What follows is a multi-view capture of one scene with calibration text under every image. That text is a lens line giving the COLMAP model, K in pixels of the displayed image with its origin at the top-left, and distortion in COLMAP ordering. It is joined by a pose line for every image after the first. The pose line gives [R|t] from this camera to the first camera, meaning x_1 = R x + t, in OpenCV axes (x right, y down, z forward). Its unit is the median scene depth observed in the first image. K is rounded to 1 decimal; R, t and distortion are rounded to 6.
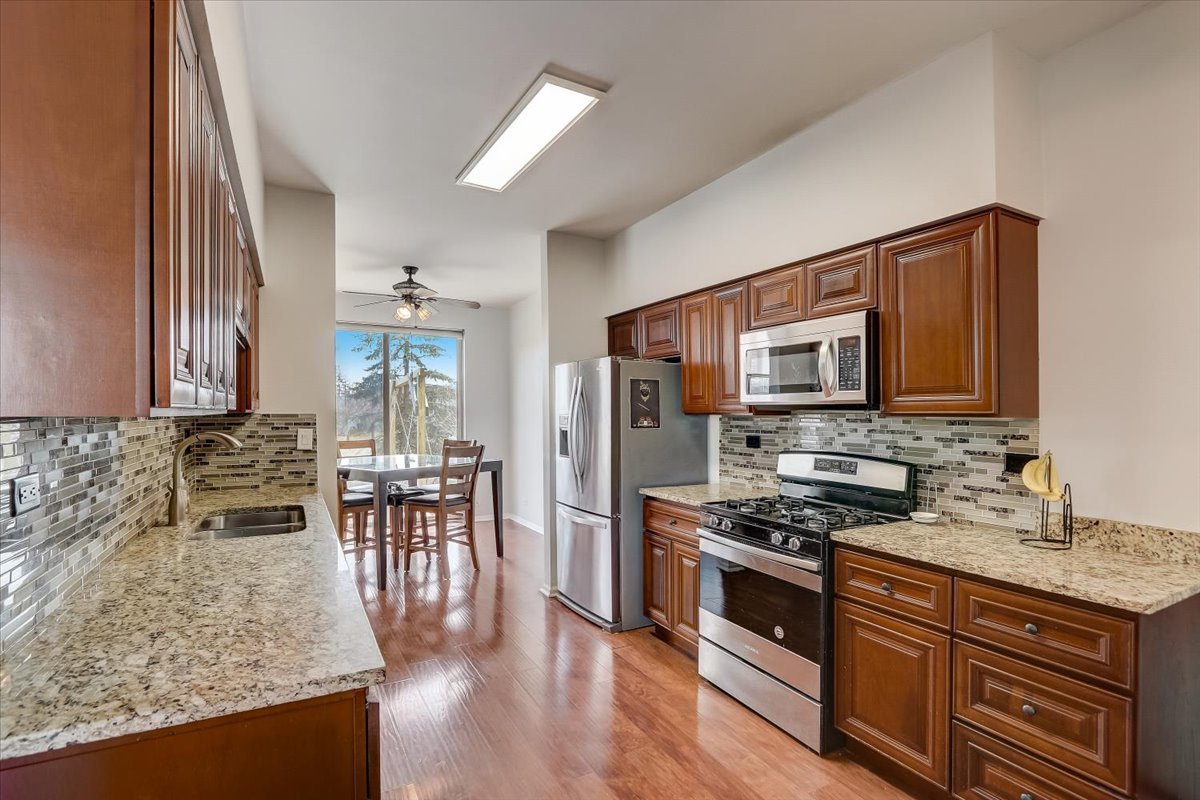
lens RADIAL K [[551.7, 0, 573.9], [0, 551.7, 416.6], [0, 0, 1]] dist [-0.013091, -0.000589]
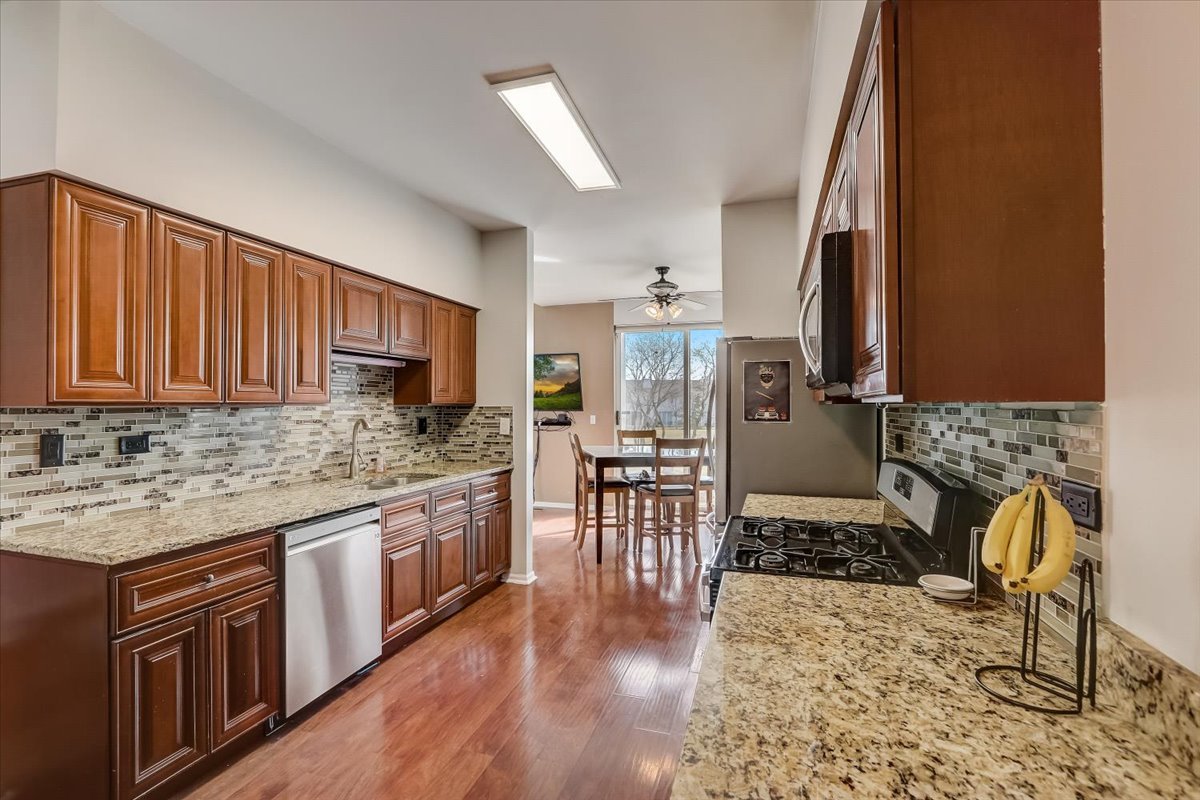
lens RADIAL K [[551.7, 0, 607.0], [0, 551.7, 406.2], [0, 0, 1]] dist [-0.013091, -0.000589]
pose [[0.713268, -0.006756, -0.700859, 0.560766], [0.000542, 0.999959, -0.009087, 0.006528], [0.700891, 0.006101, 0.713242, 0.260958]]
